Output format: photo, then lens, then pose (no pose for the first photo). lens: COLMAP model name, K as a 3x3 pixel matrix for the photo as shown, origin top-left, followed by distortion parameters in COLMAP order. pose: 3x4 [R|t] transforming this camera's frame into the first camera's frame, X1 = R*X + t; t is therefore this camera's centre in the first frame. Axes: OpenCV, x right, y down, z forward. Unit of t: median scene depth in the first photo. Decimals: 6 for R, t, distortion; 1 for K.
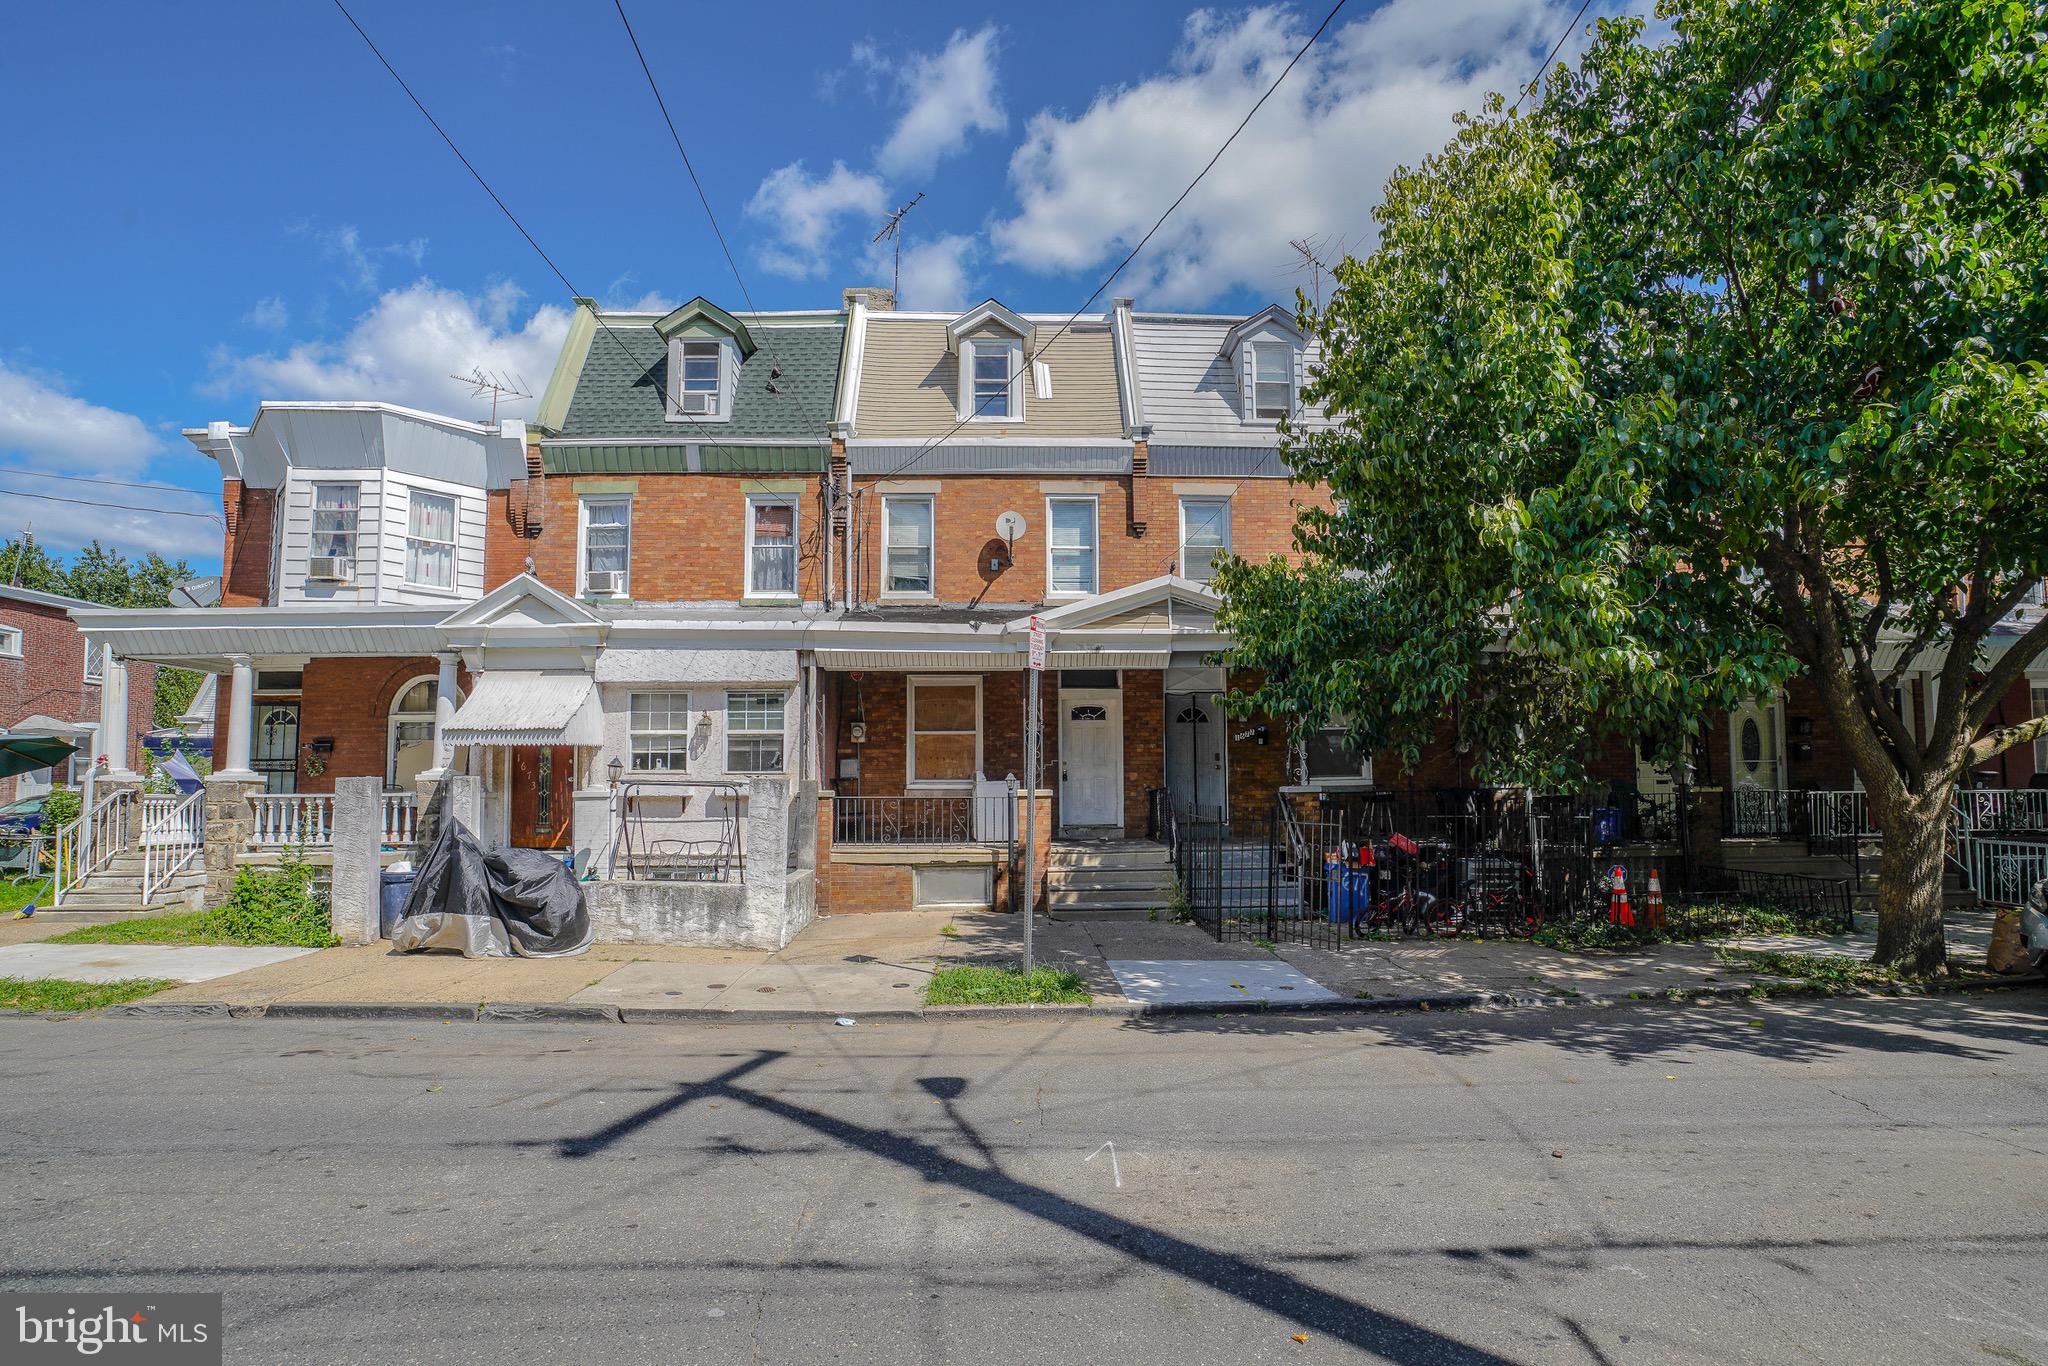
lens RADIAL K [[1896.7, 0, 1068.4], [0, 1896.7, 685.1], [0, 0, 1]] dist [-0.138505, 0.184632]
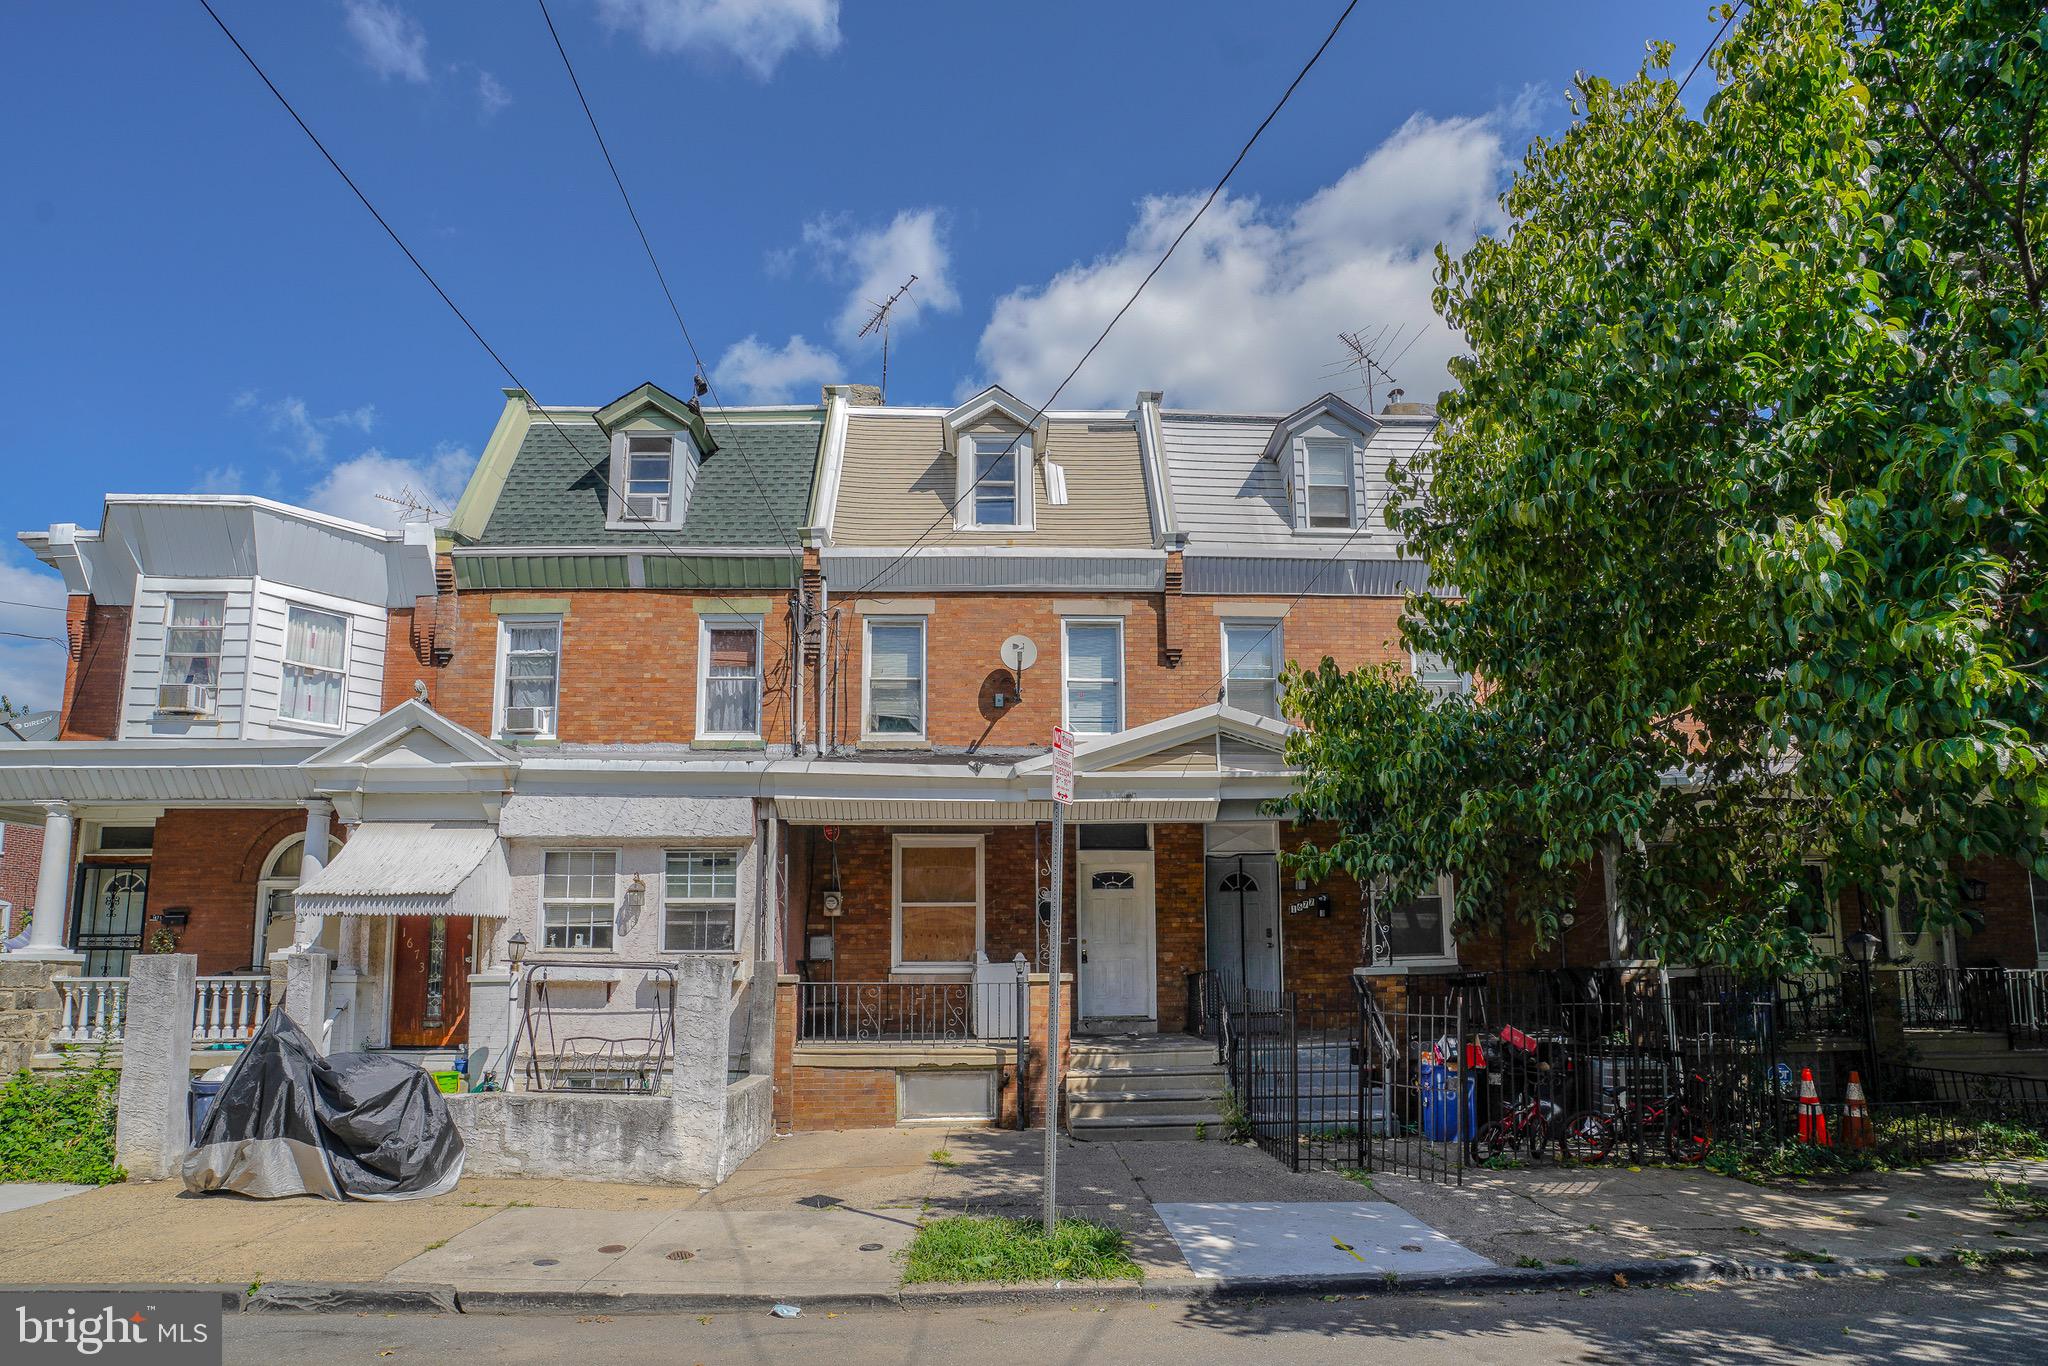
lens RADIAL K [[1896.7, 0, 1068.4], [0, 1896.7, 685.1], [0, 0, 1]] dist [-0.138505, 0.184632]
pose [[0.999997, -0.002518, 0.000097, -0.009562], [0.002516, 0.995245, -0.097376, 0.011700], [0.000149, 0.097376, 0.995248, 0.192086]]
